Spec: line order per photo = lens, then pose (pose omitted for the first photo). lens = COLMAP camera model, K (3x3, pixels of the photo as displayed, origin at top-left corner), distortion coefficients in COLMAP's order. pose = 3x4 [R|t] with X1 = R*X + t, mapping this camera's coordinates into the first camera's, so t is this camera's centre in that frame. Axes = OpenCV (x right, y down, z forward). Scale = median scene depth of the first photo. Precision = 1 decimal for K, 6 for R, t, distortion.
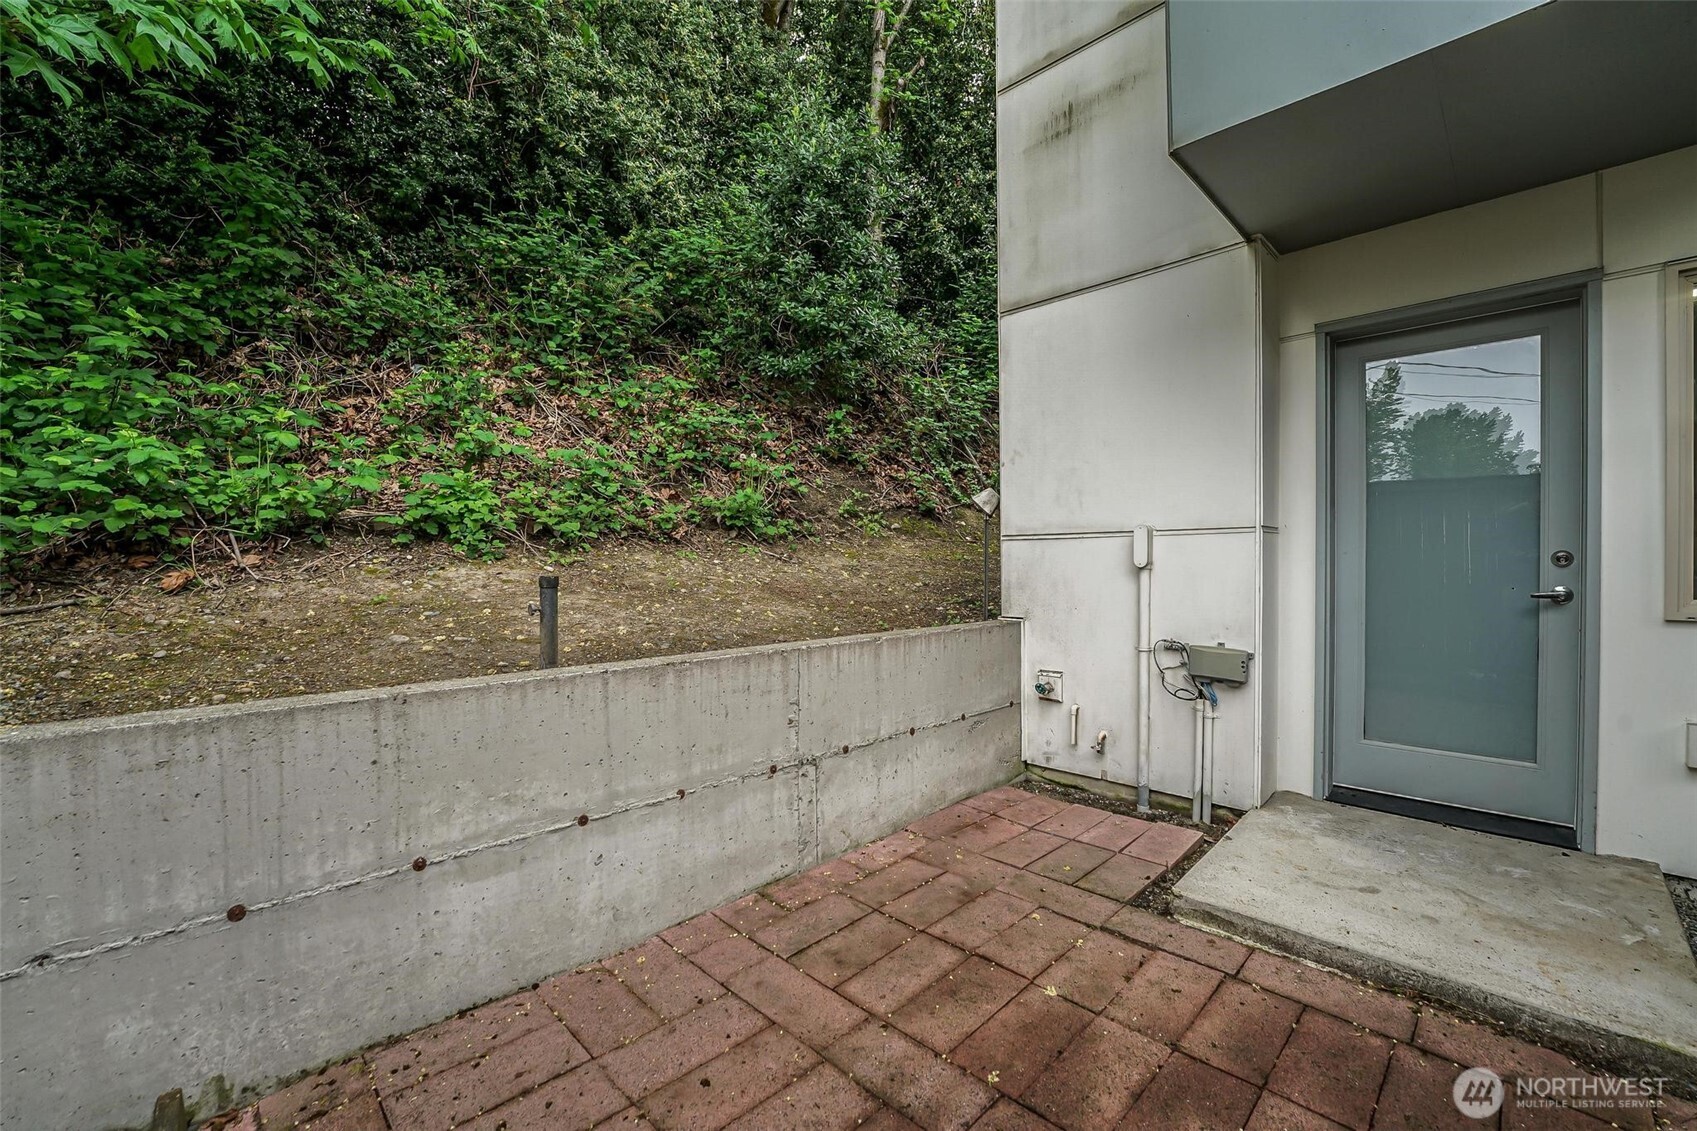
lens RADIAL K [[690.3, 0, 856.1], [0, 690.3, 568.1], [0, 0, 1]] dist [-0.020943, 0.001035]
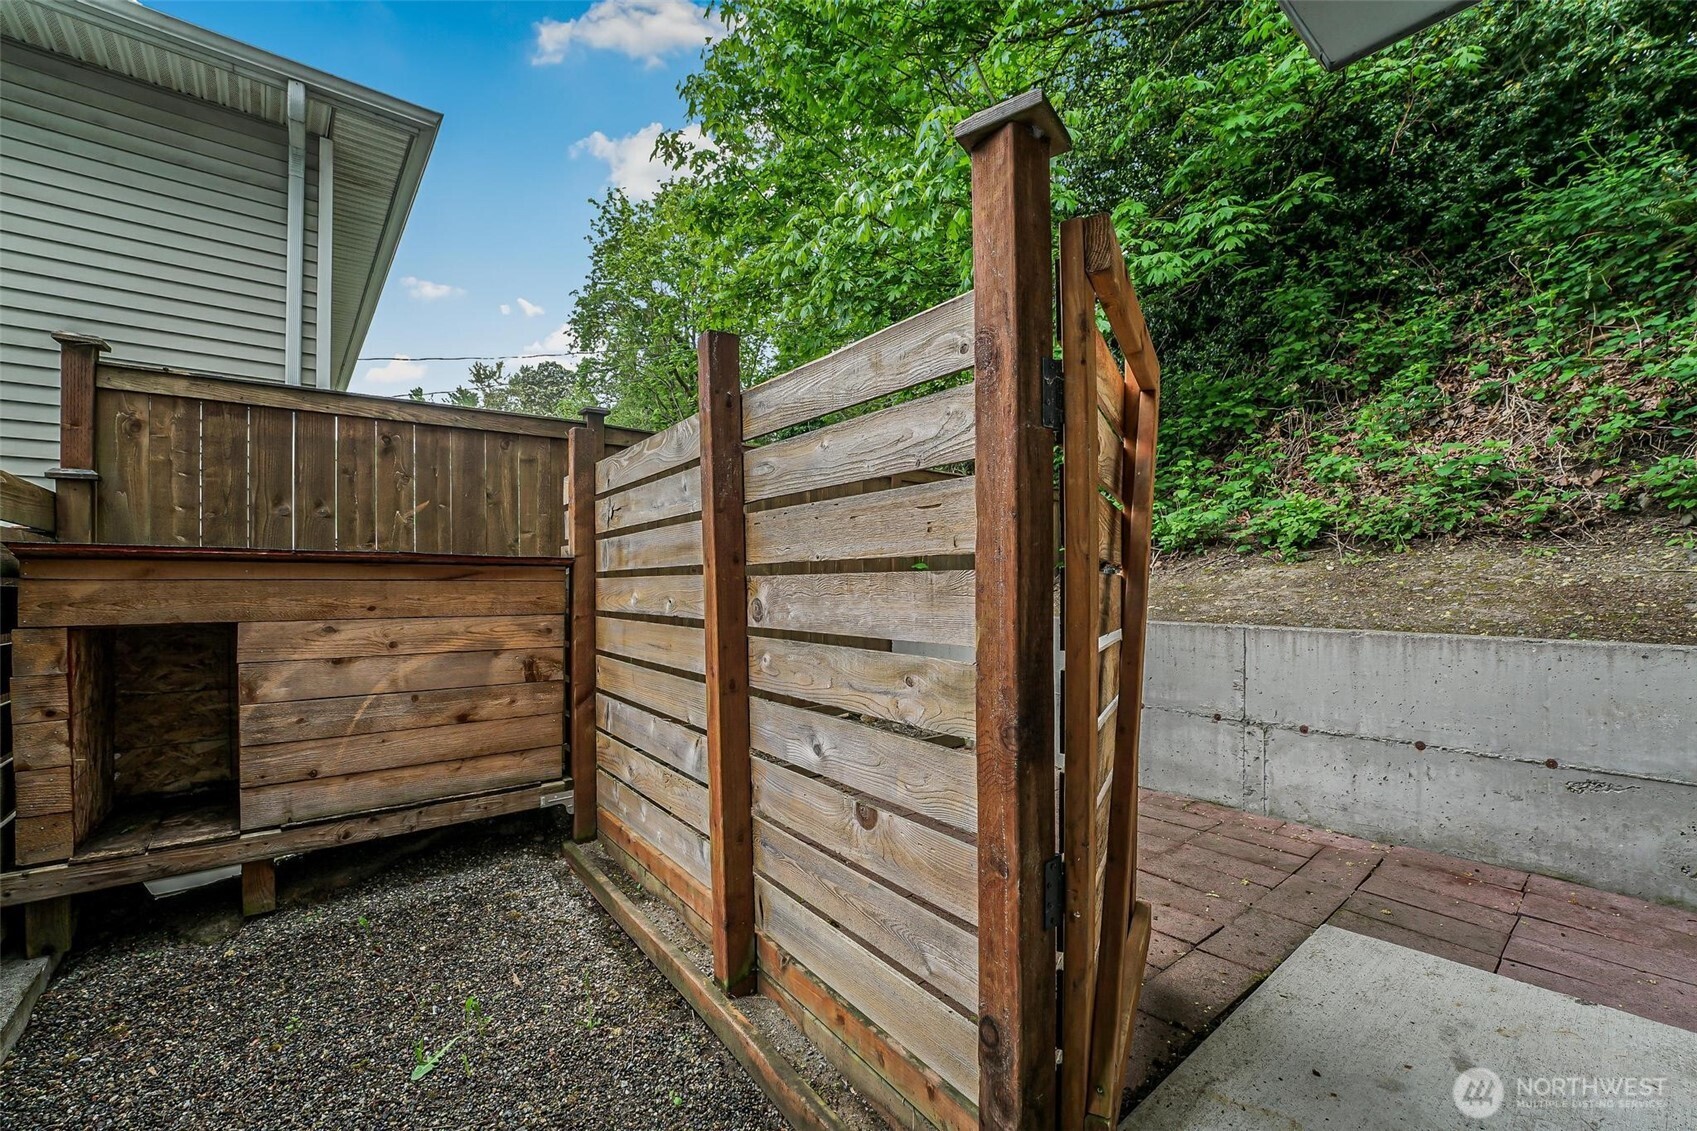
lens RADIAL K [[690.3, 0, 857.7], [0, 690.3, 583.1], [0, 0, 1]] dist [-0.020943, 0.001035]
pose [[-0.093494, 0.009485, -0.995575, 1.289094], [-0.007664, 0.999918, 0.010246, 0.032716], [0.995590, 0.008588, -0.093414, 0.462563]]
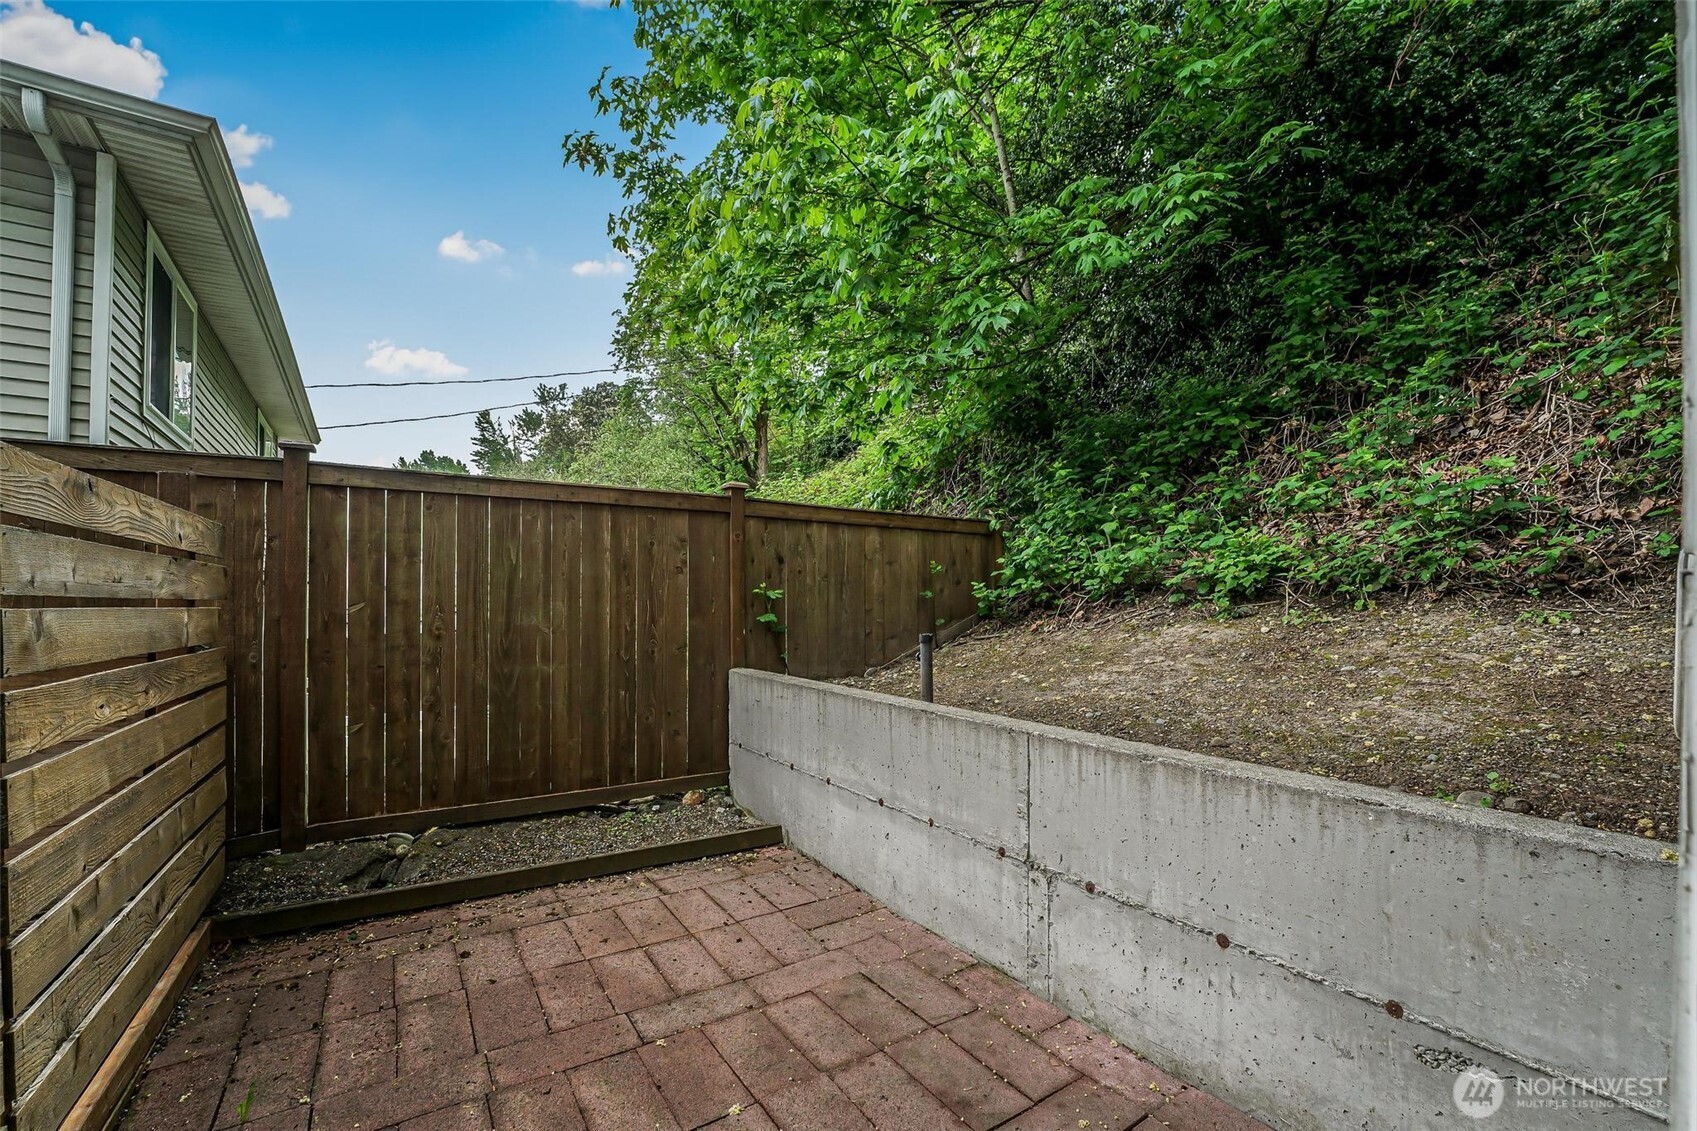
lens RADIAL K [[714.2, 0, 845.5], [0, 714.2, 594.4], [0, 0, 1]] dist [-0.016317, 0.001814]
pose [[-0.203005, -0.003599, -0.979171, 0.923894], [-0.013340, 0.999911, -0.000909, -0.060090], [0.979087, 0.012878, -0.203035, 1.029314]]
